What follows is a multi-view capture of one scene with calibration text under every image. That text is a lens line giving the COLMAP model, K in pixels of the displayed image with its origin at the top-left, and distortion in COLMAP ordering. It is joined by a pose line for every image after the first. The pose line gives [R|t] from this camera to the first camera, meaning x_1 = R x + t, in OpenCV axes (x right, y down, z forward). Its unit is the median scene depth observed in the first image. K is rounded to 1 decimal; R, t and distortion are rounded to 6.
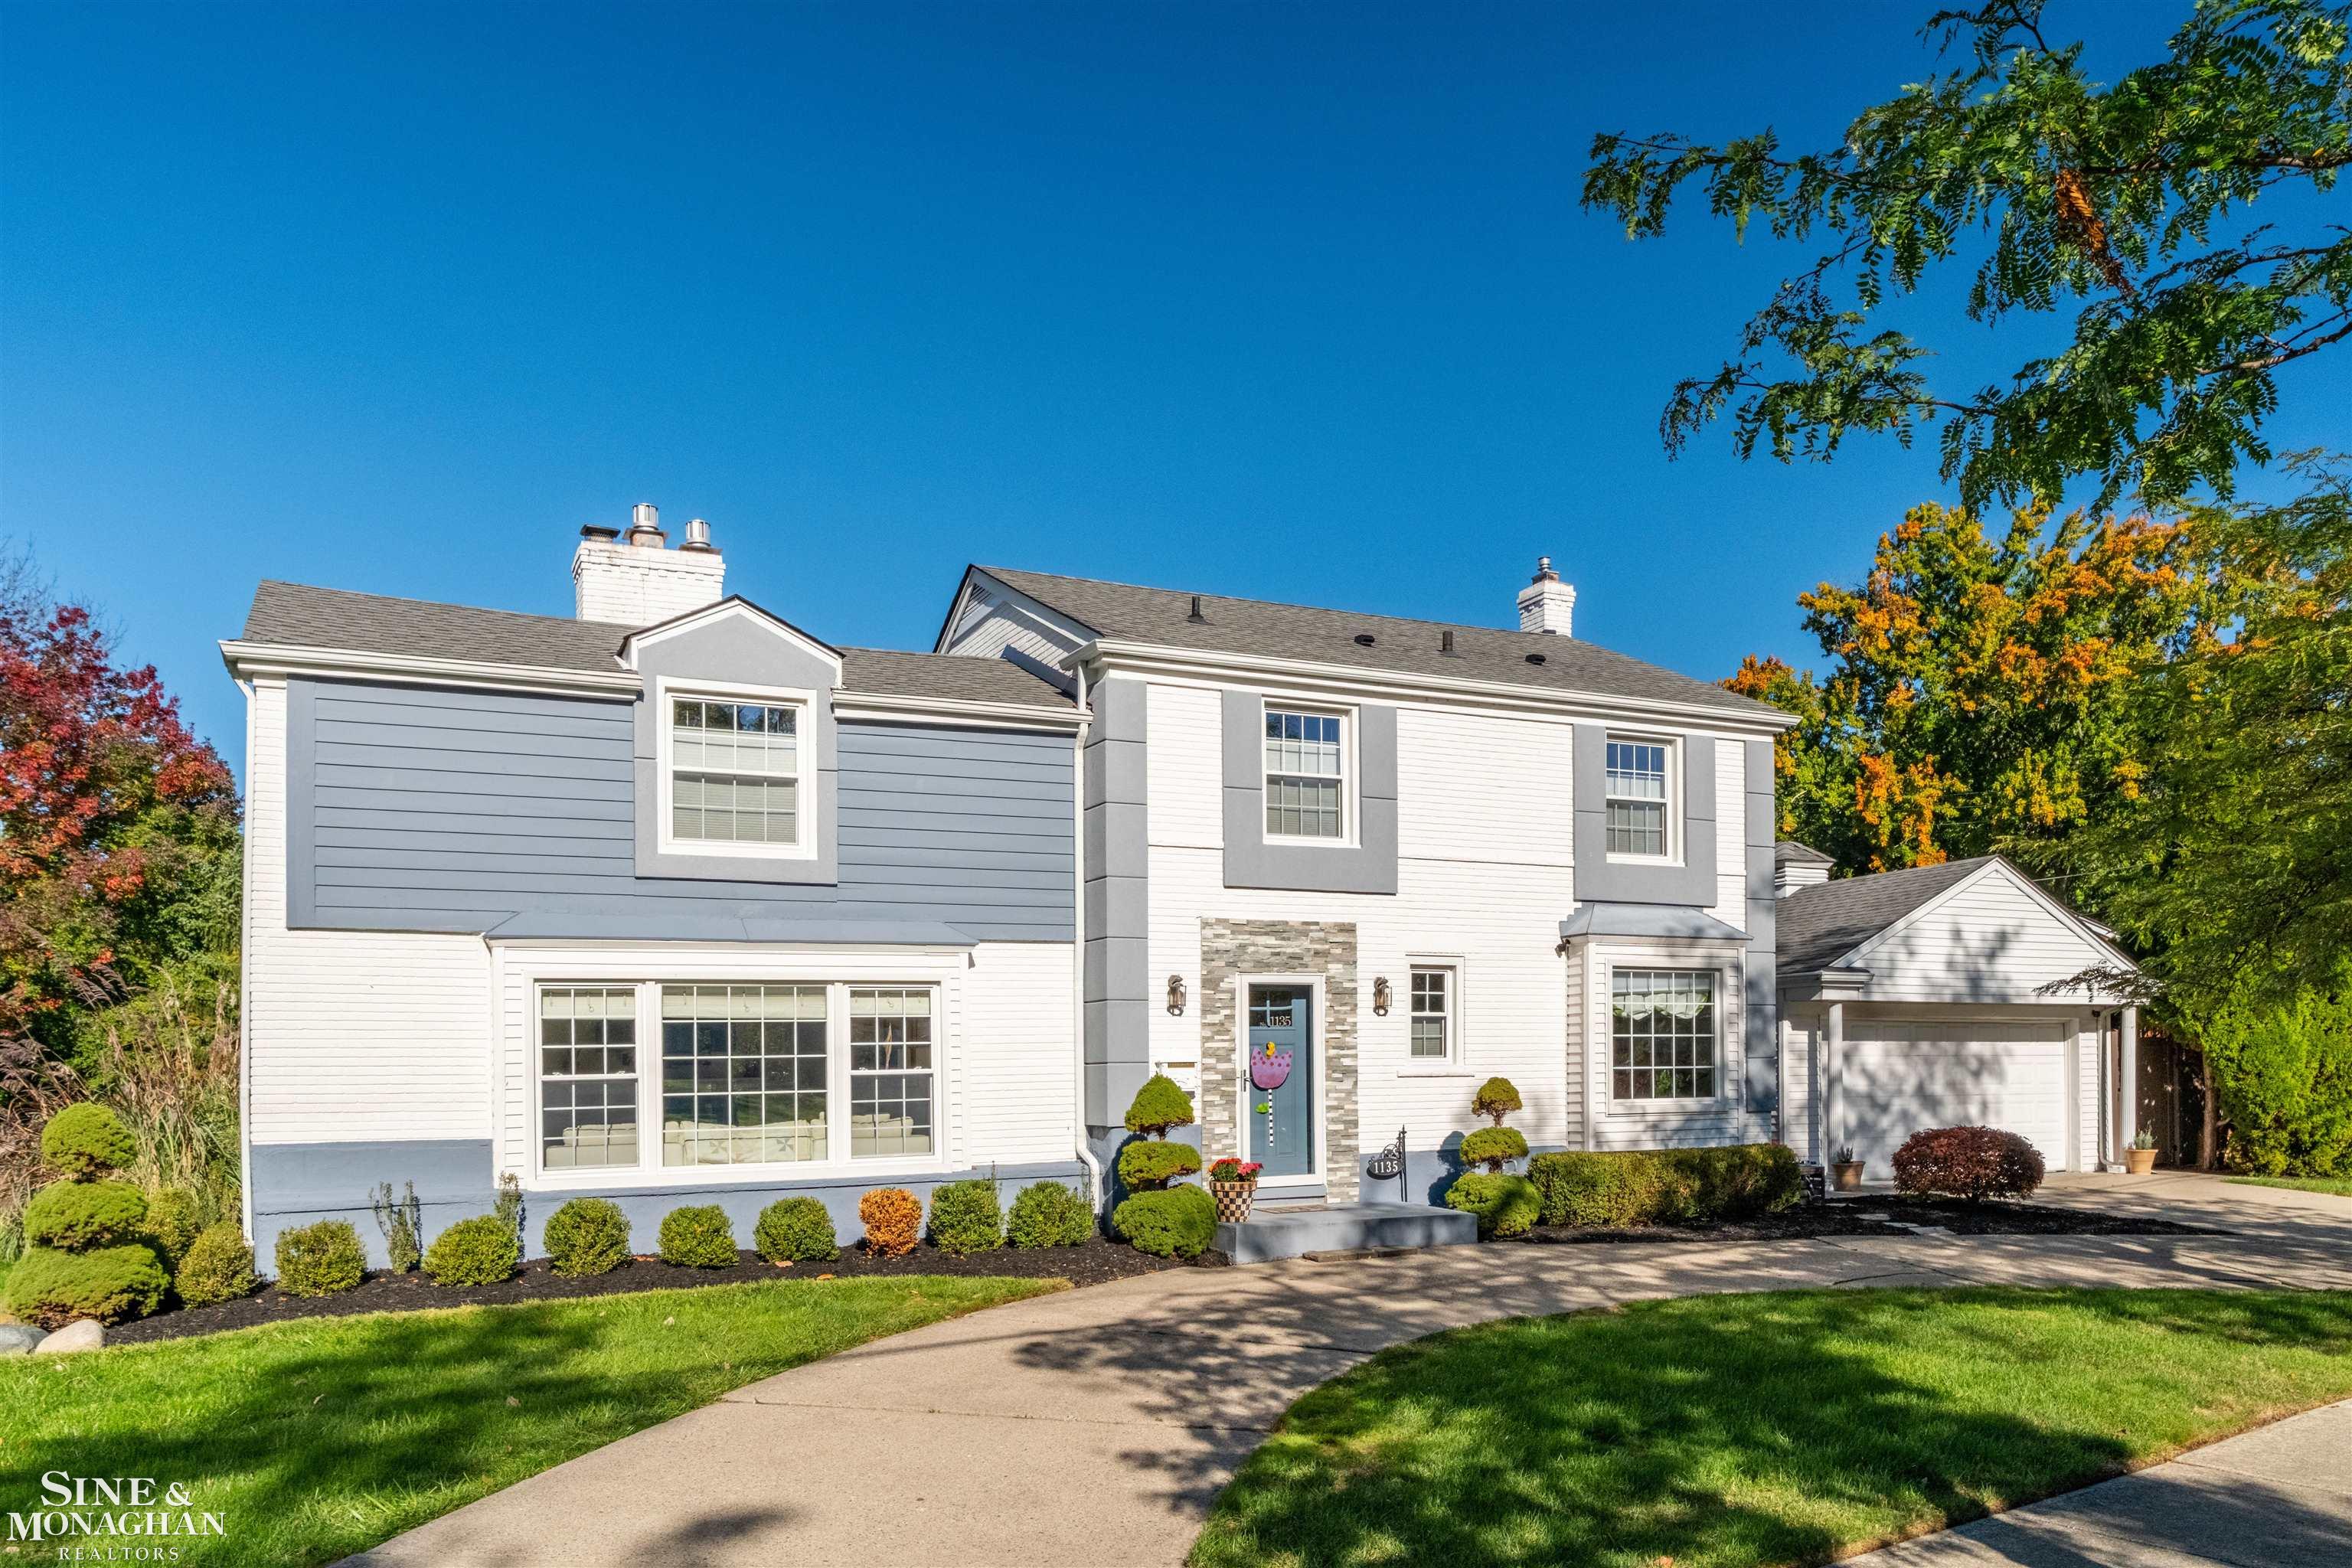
lens RADIAL K [[1704.2, 0, 1172.3], [0, 1704.2, 947.0], [0, 0, 1]] dist [-0.003396, 0.001332]
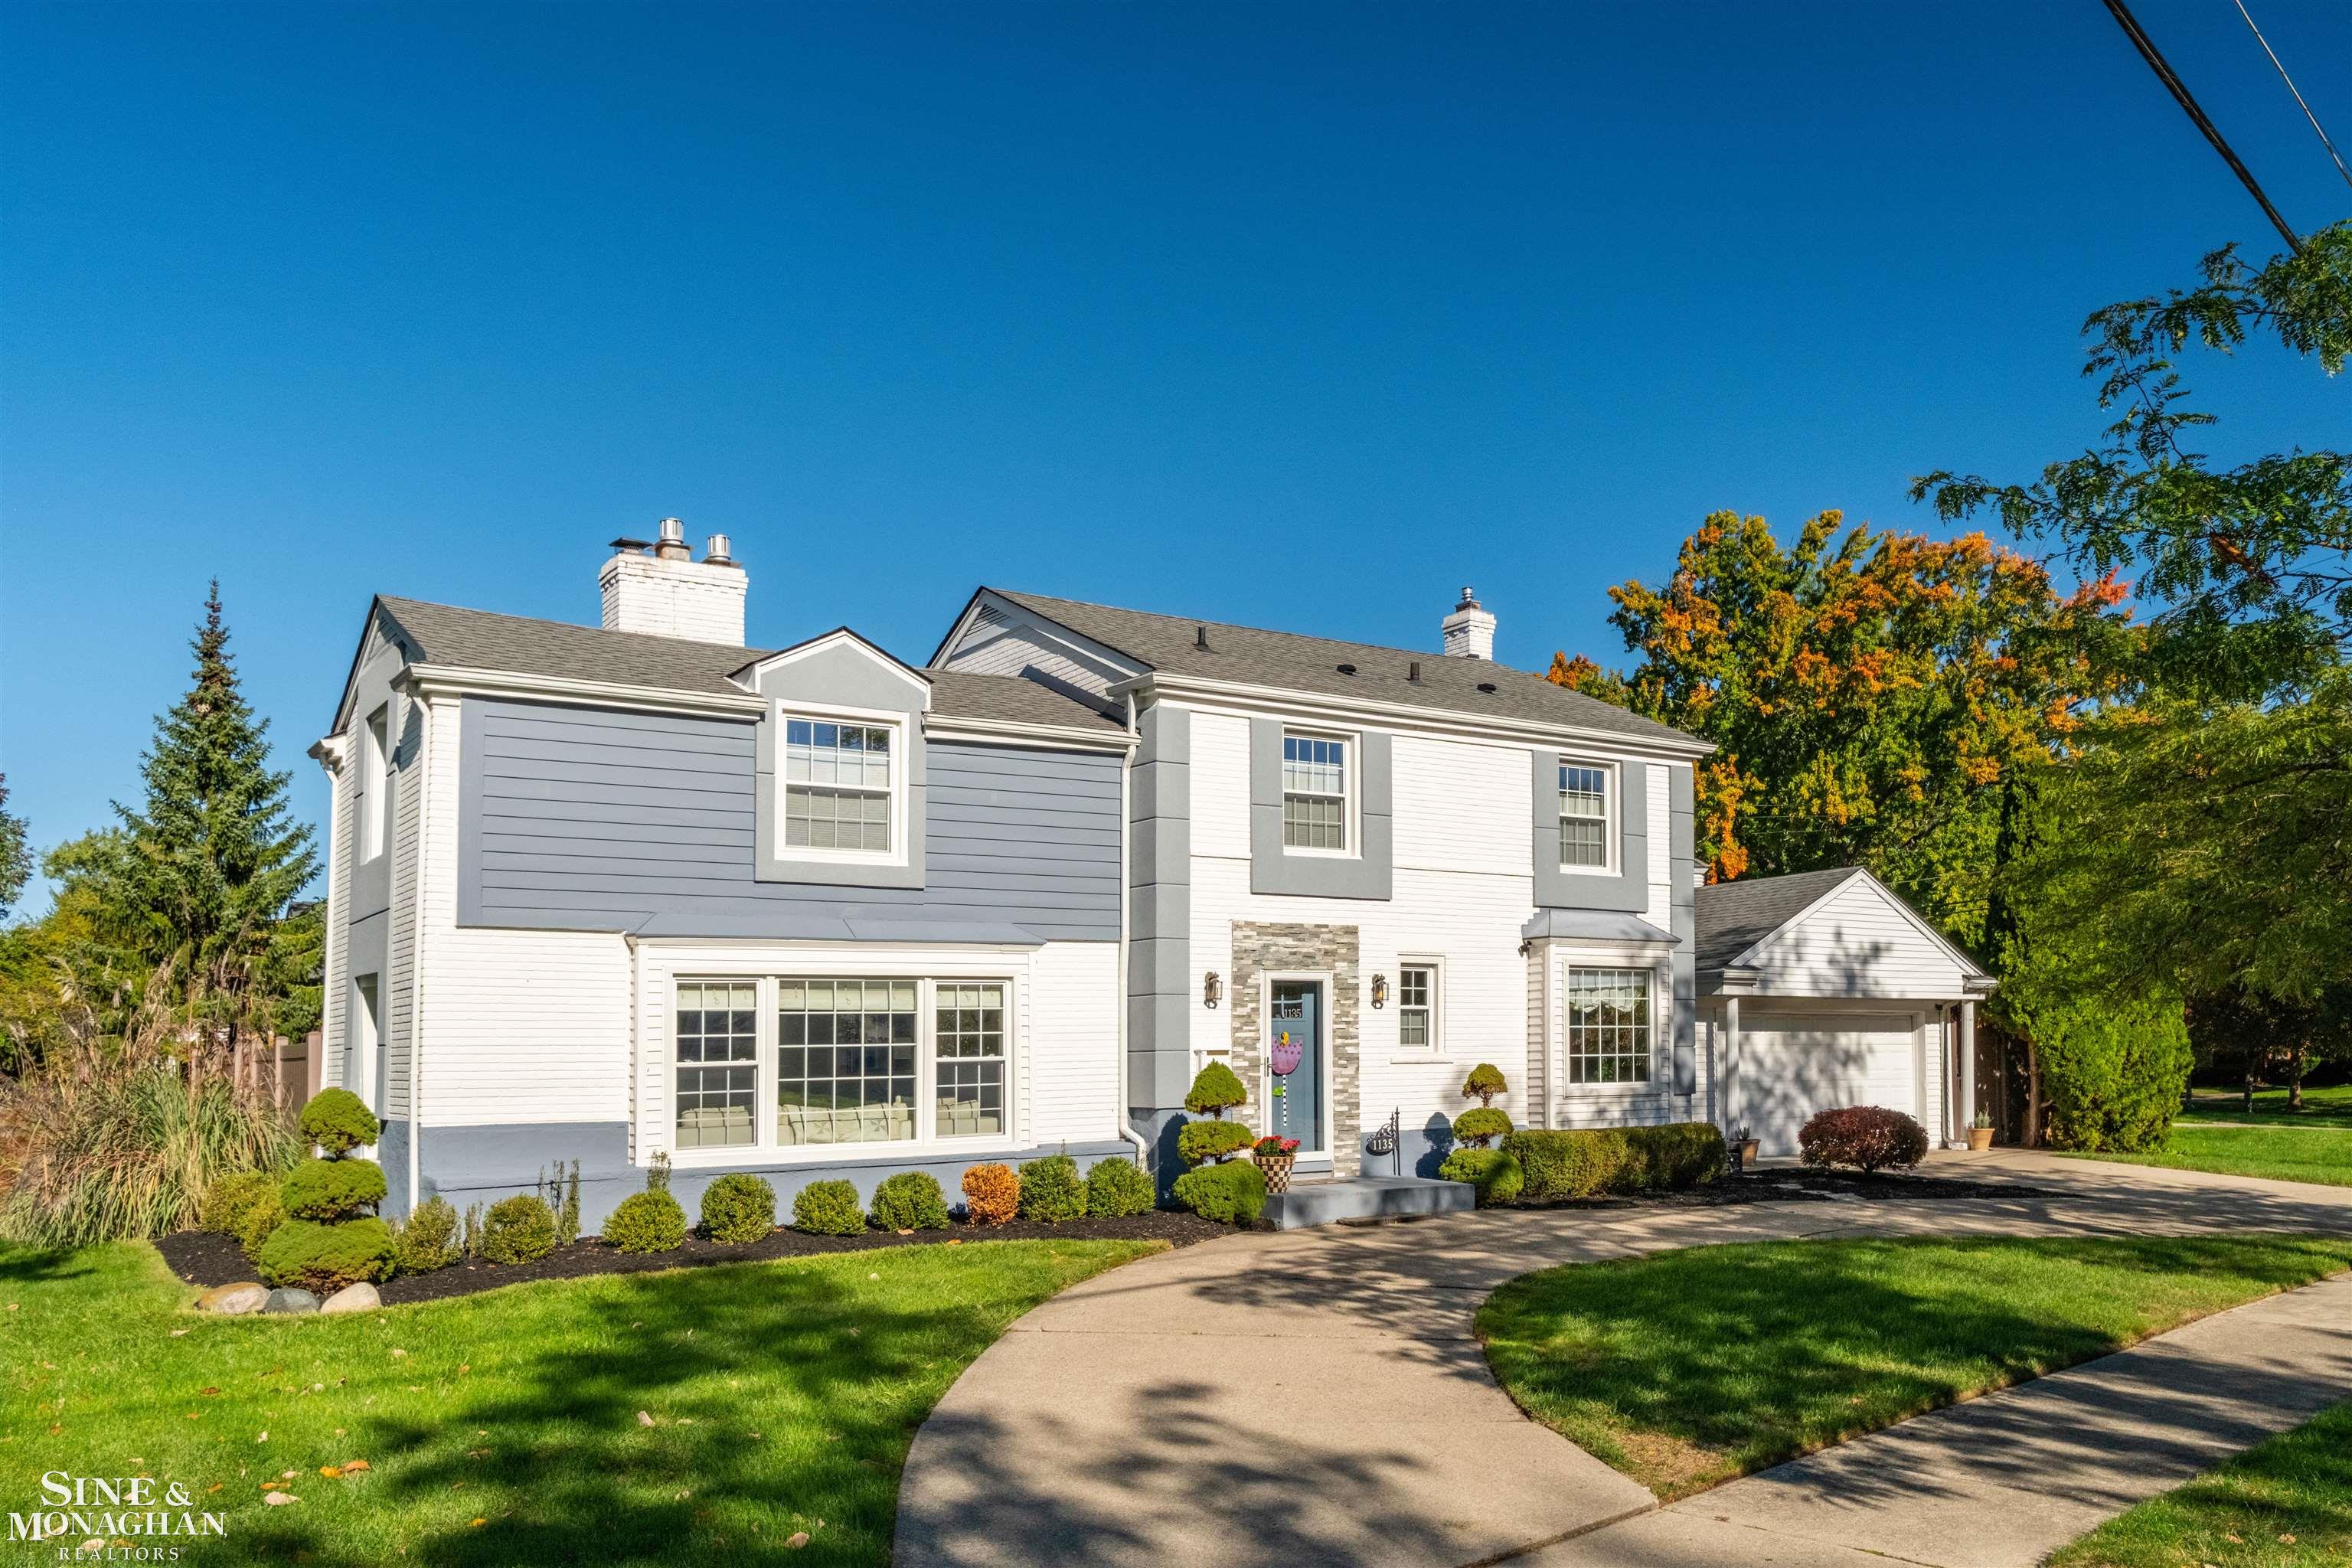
lens RADIAL K [[1796.3, 0, 1178.1], [0, 1796.3, 863.8], [0, 0, 1]] dist [0.005814, 0.003529]
pose [[0.990314, 0.014028, 0.138135, -0.171601], [-0.008944, 0.999262, -0.037355, -0.009549], [-0.138557, 0.035758, 0.989709, -0.153426]]
